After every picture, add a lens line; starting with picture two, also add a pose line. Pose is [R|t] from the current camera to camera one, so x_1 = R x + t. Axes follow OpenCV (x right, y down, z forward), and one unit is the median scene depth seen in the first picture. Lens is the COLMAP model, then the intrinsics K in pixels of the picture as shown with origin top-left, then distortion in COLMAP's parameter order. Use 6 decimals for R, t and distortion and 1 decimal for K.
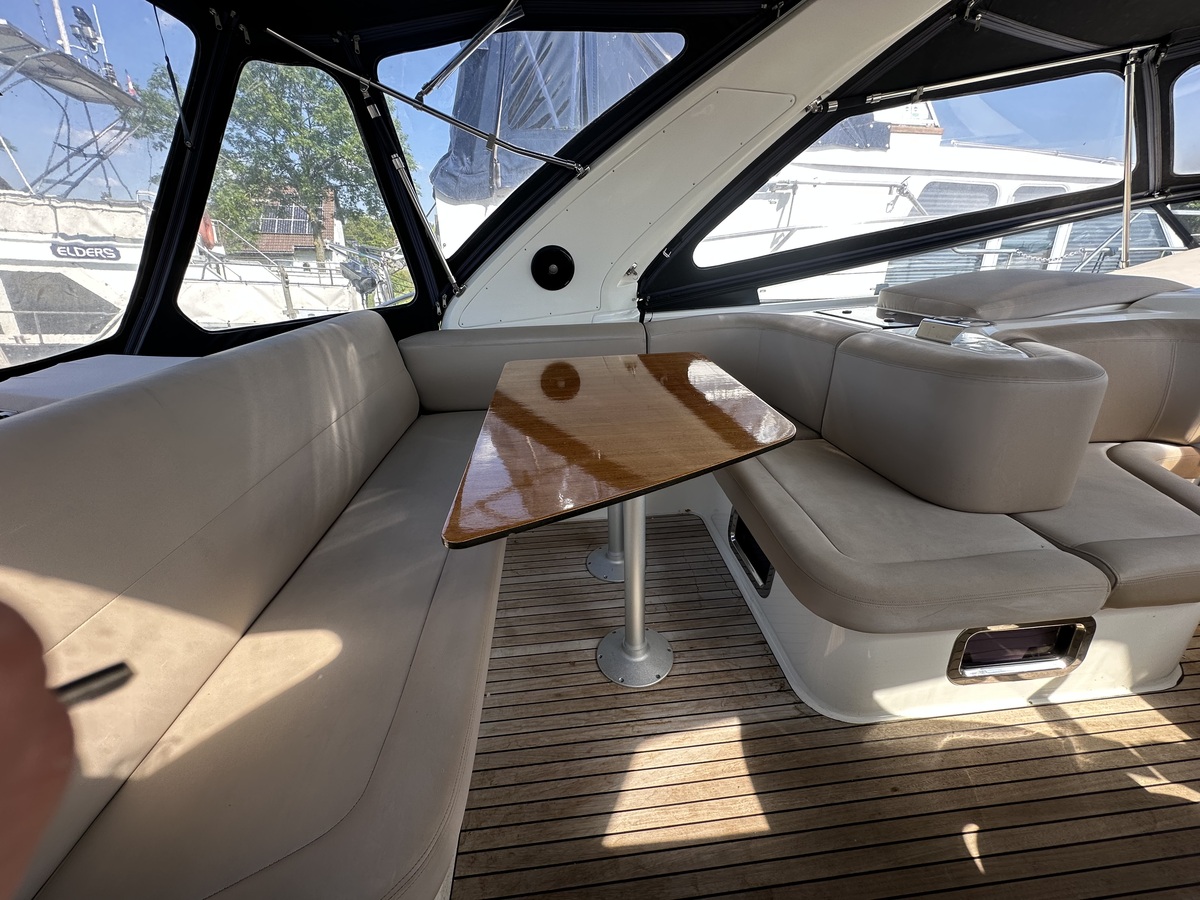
lens RADIAL K [[478.7, 0, 600.1], [0, 478.7, 450.6], [0, 0, 1]] dist [-0.004318, 0.000412]
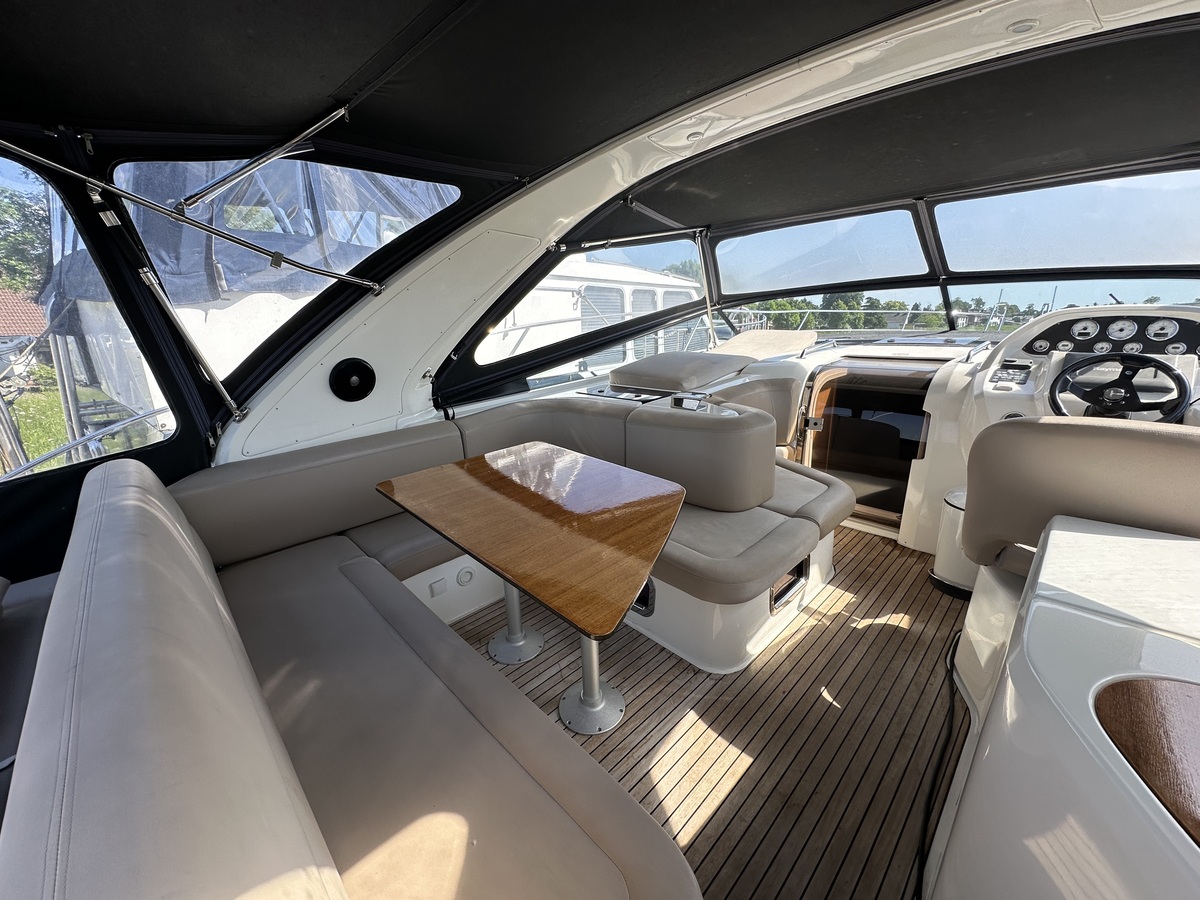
lens RADIAL K [[478.7, 0, 600.7], [0, 478.7, 449.9], [0, 0, 1]] dist [-0.004318, 0.000412]
pose [[0.775628, -0.179825, 0.605033, -0.350082], [0.257839, 0.965200, -0.043668, -0.079623], [-0.576126, 0.189871, 0.795002, -0.032214]]
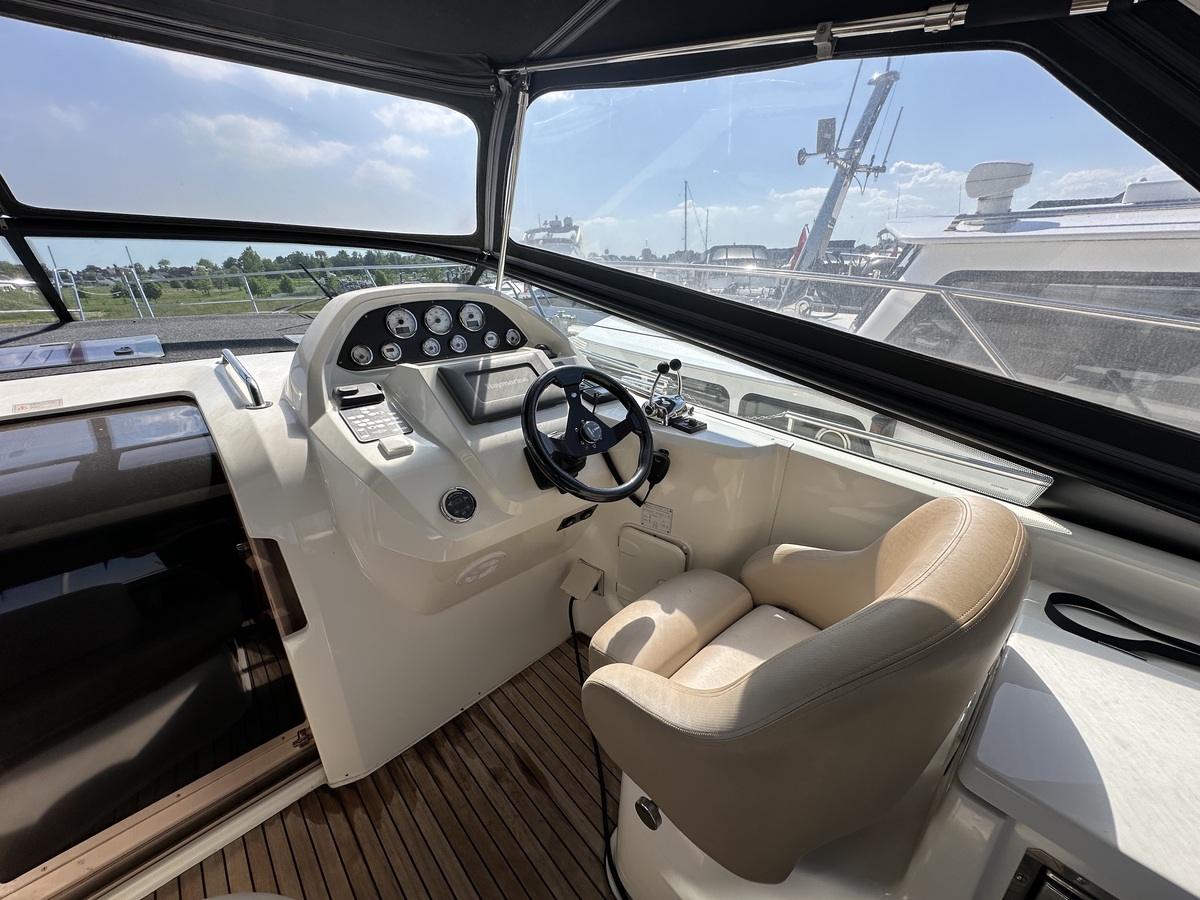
lens RADIAL K [[478.7, 0, 600.5], [0, 478.7, 450.9], [0, 0, 1]] dist [-0.004318, 0.000412]
pose [[-0.609029, -0.280171, 0.742016, 0.482365], [0.313483, 0.774331, 0.549673, -0.267666], [-0.728568, 0.567376, -0.383761, 0.325725]]
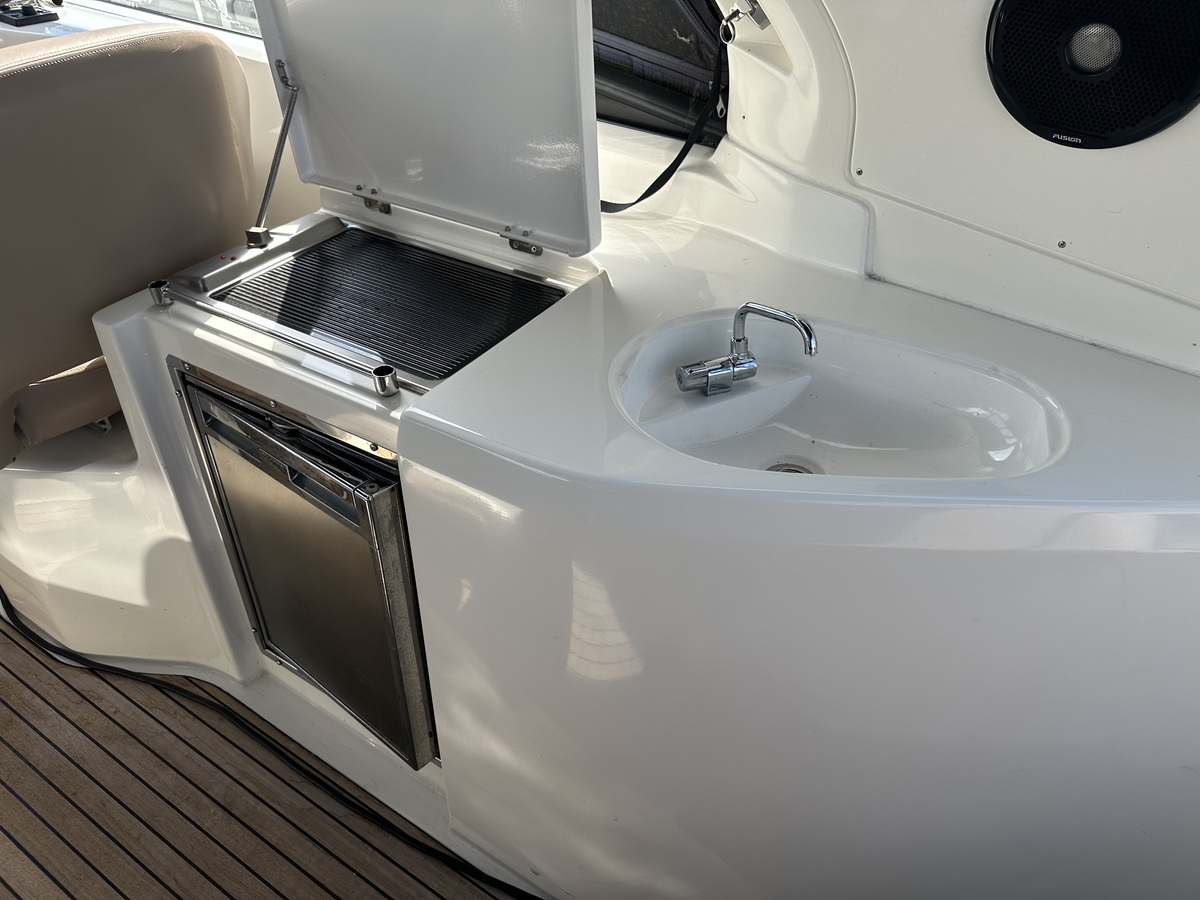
lens RADIAL K [[855.7, 0, 596.7], [0, 855.7, 451.9], [0, 0, 1]] dist [0.025025, -0.043470]
pose [[-0.779348, -0.363819, 0.510148, -0.068769], [0.262864, 0.549220, 0.793259, -0.156334], [-0.568787, 0.752325, -0.332399, 0.224918]]
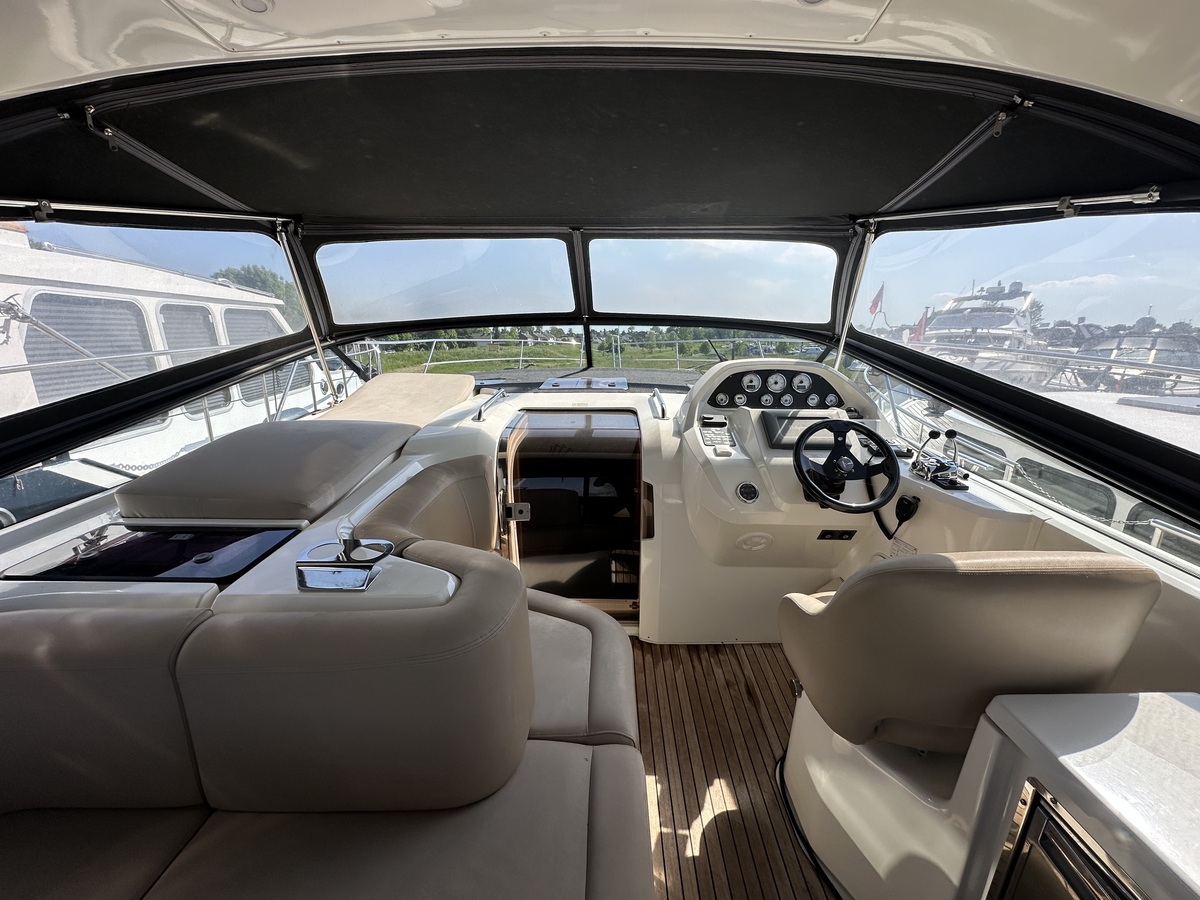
lens RADIAL K [[478.7, 0, 601.0], [0, 478.7, 450.5], [0, 0, 1]] dist [-0.004318, 0.000412]
pose [[0.112085, -0.234223, 0.965700, 0.079346], [0.375828, 0.909628, 0.177002, -0.301497], [-0.919886, 0.343098, 0.189983, 0.323928]]
